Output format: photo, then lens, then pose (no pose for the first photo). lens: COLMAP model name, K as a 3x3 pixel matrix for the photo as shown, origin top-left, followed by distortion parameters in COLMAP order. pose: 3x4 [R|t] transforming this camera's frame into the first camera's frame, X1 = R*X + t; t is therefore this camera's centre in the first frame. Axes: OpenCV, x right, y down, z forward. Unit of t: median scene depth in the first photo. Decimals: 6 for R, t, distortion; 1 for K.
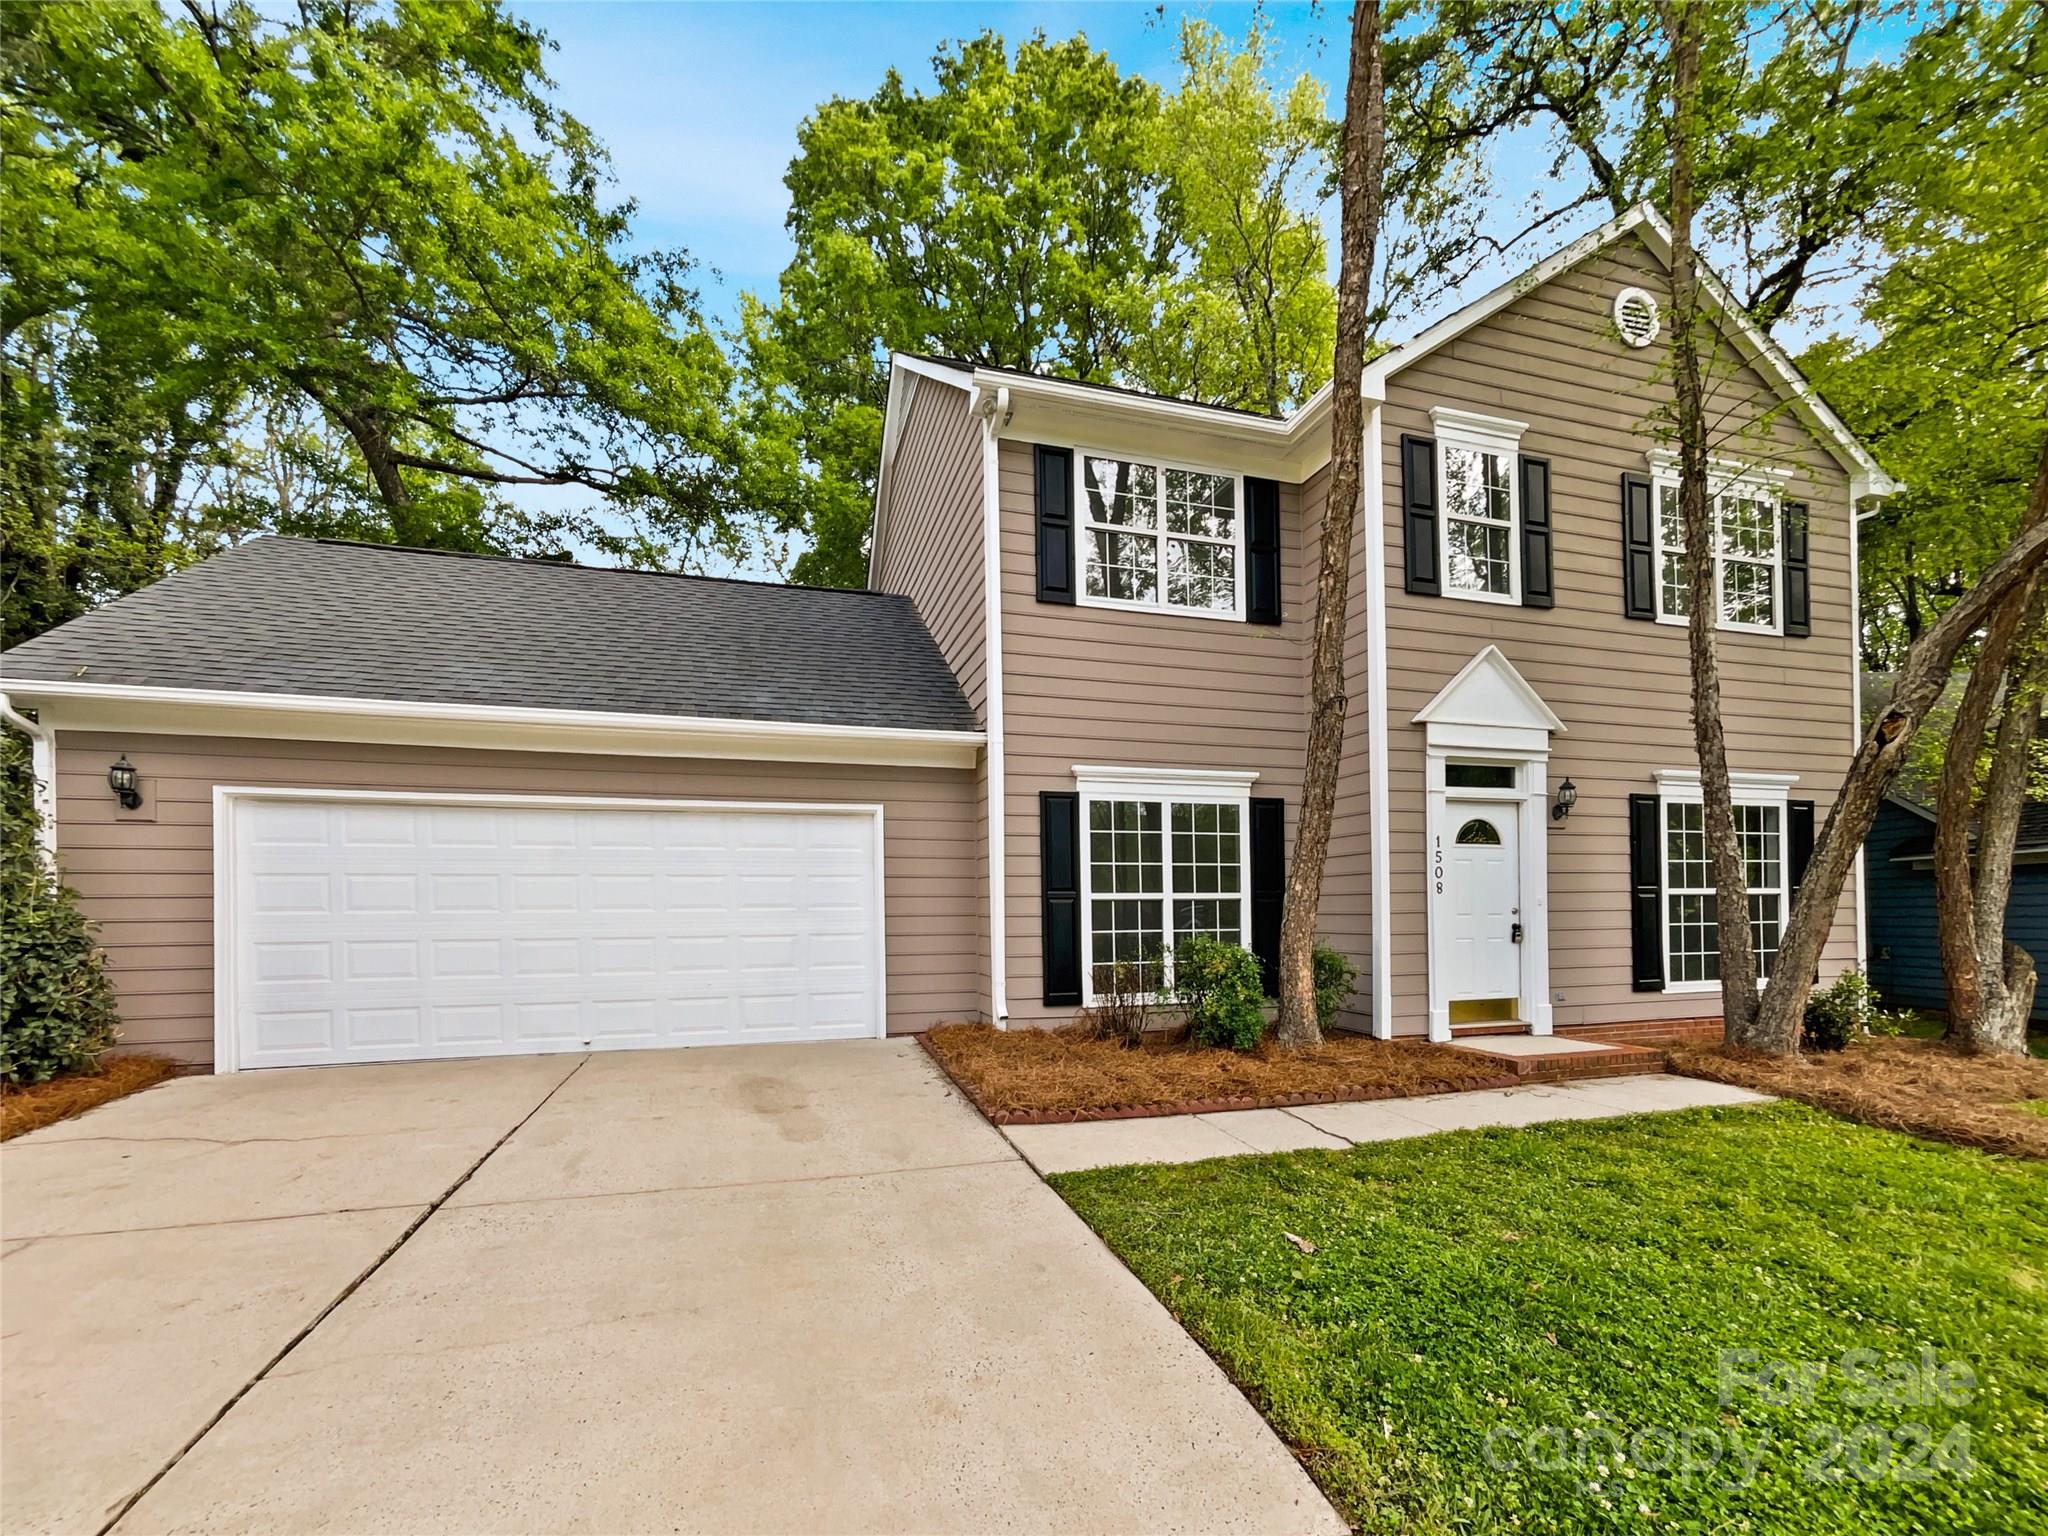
lens RADIAL K [[866.0, 0, 1027.7], [0, 866.0, 740.2], [0, 0, 1]] dist [-0.015571, 0.010755]
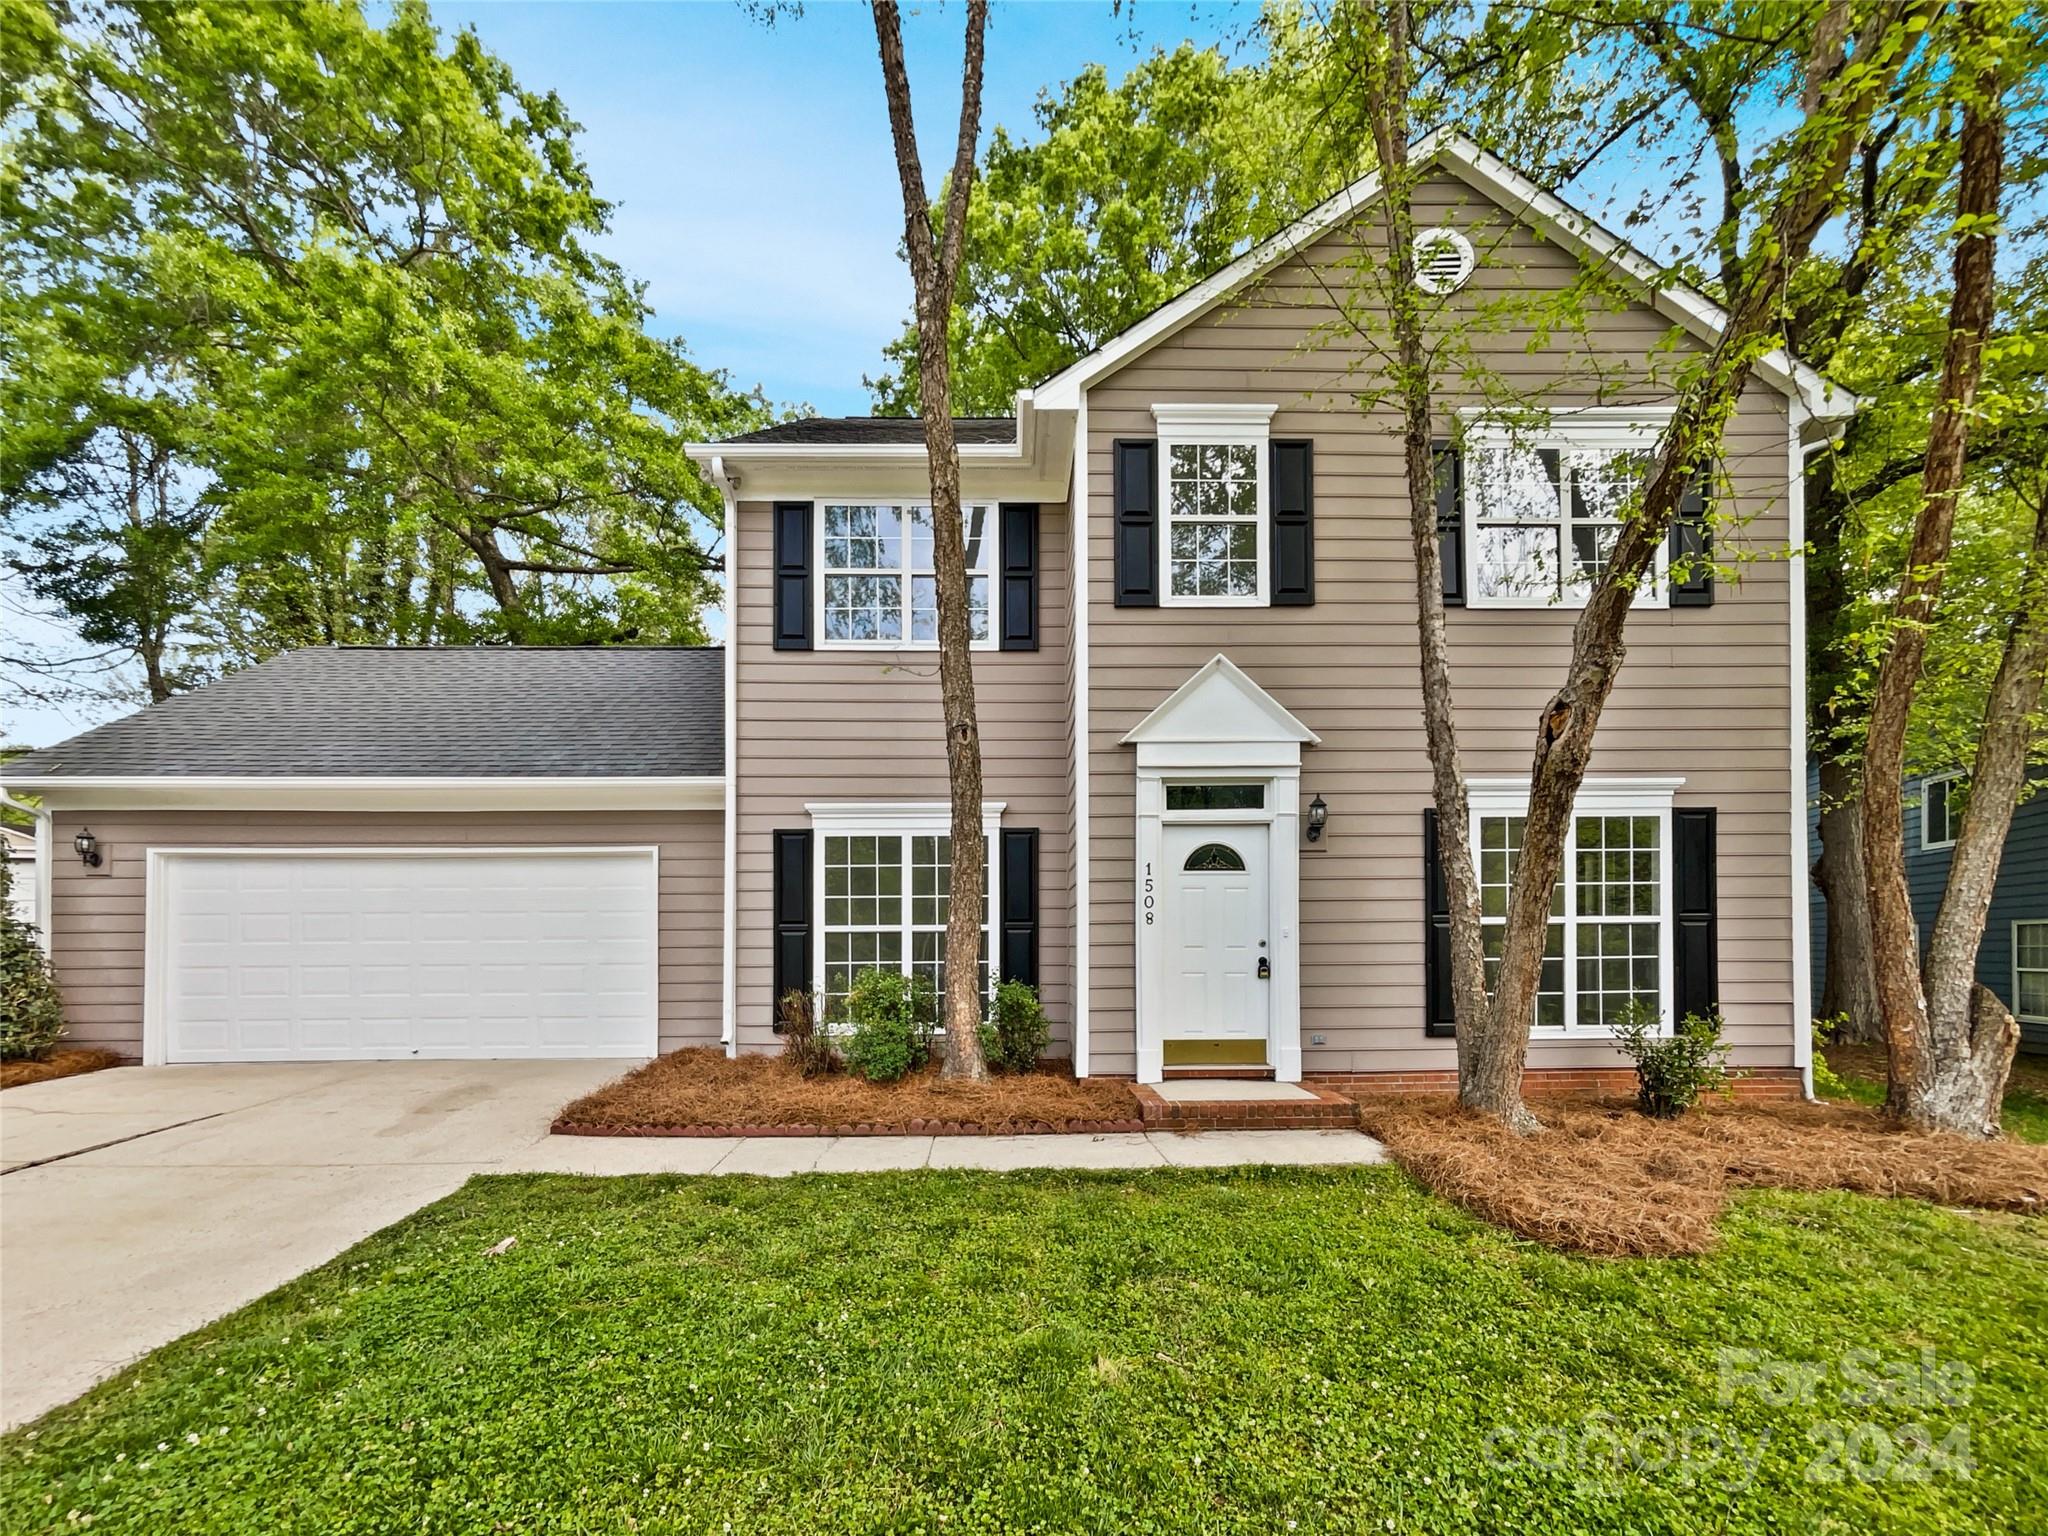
lens RADIAL K [[866.1, 0, 1024.0], [0, 866.1, 768.0], [0, 0, 1]] dist [-0.015311, 0.011181]
pose [[0.964193, -0.051702, -0.260112, 0.575704], [0.050411, 0.998661, -0.011635, 0.011448], [0.260366, -0.001894, 0.965508, 0.057278]]
